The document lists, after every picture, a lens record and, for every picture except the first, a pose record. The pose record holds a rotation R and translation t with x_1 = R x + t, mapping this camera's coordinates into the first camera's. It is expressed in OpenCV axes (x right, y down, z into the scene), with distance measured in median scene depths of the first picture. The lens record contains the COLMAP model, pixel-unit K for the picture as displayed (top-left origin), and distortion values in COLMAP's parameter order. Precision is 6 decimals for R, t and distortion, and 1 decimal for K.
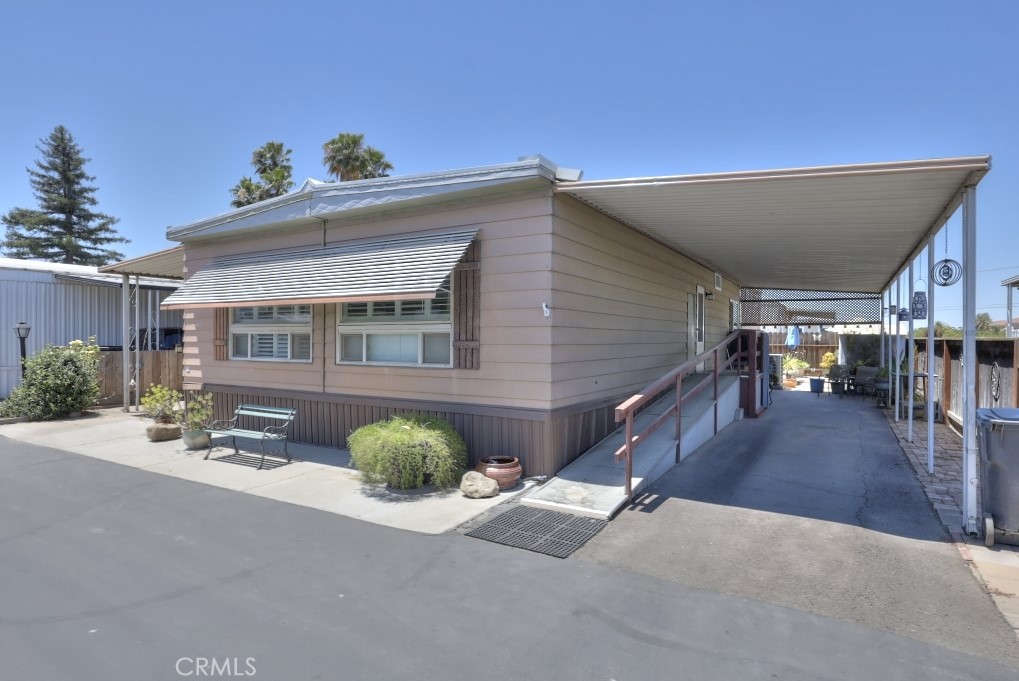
lens RADIAL K [[555.1, 0, 508.0], [0, 555.1, 343.4], [0, 0, 1]] dist [0.001820, -0.002396]
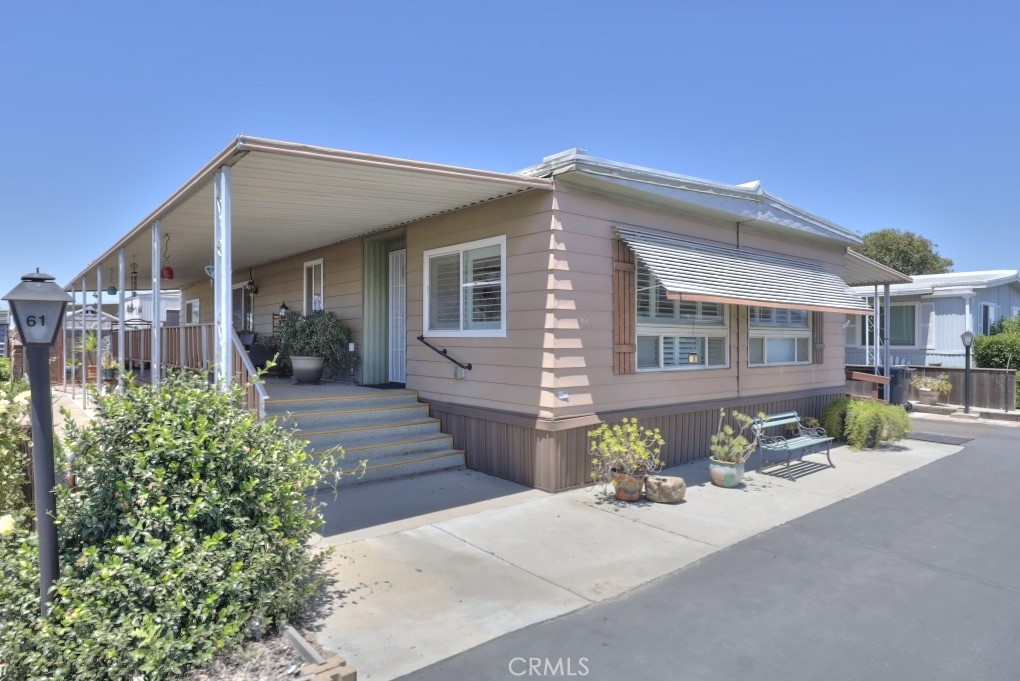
lens RADIAL K [[607.0, 0, 511.0], [0, 607.0, 339.3], [0, 0, 1]] dist [-0.002478, -0.004315]
pose [[0.326032, -0.003230, 0.945353, -1.608949], [0.003151, 0.999992, 0.002330, -0.019103], [-0.945353, 0.002219, 0.326040, 1.121727]]
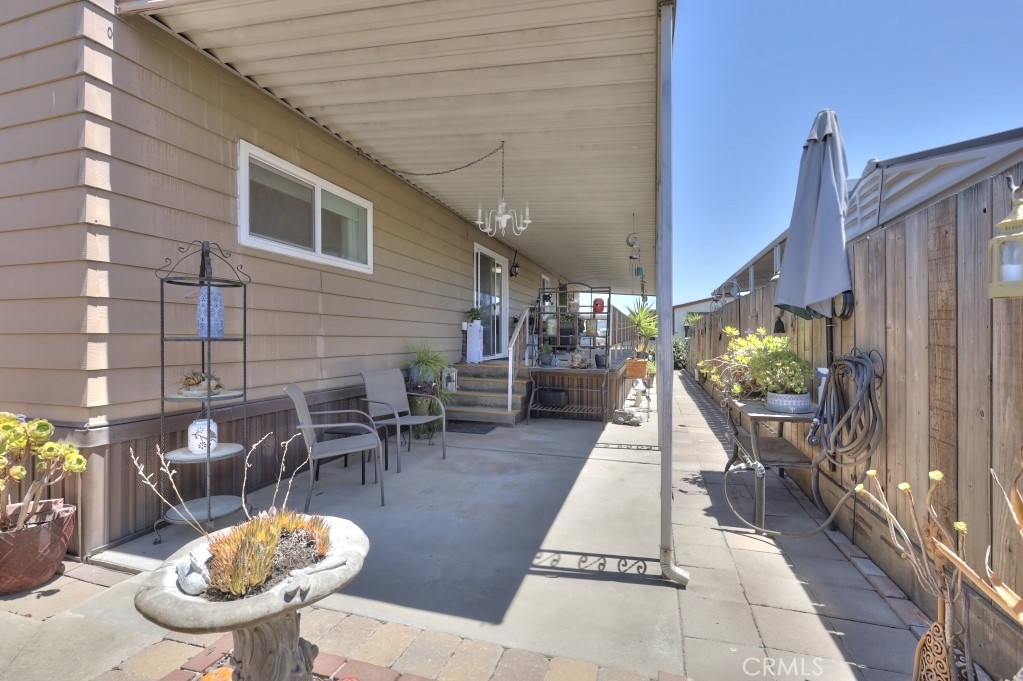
lens RADIAL K [[460.5, 0, 512.2], [0, 460.5, 341.9], [0, 0, 1]] dist [0.000329, -0.000530]
pose [[-0.970138, 0.001979, -0.242548, -0.767002], [-0.001042, 0.999924, 0.012324, 0.025854], [0.242553, 0.012209, -0.970061, 2.169709]]
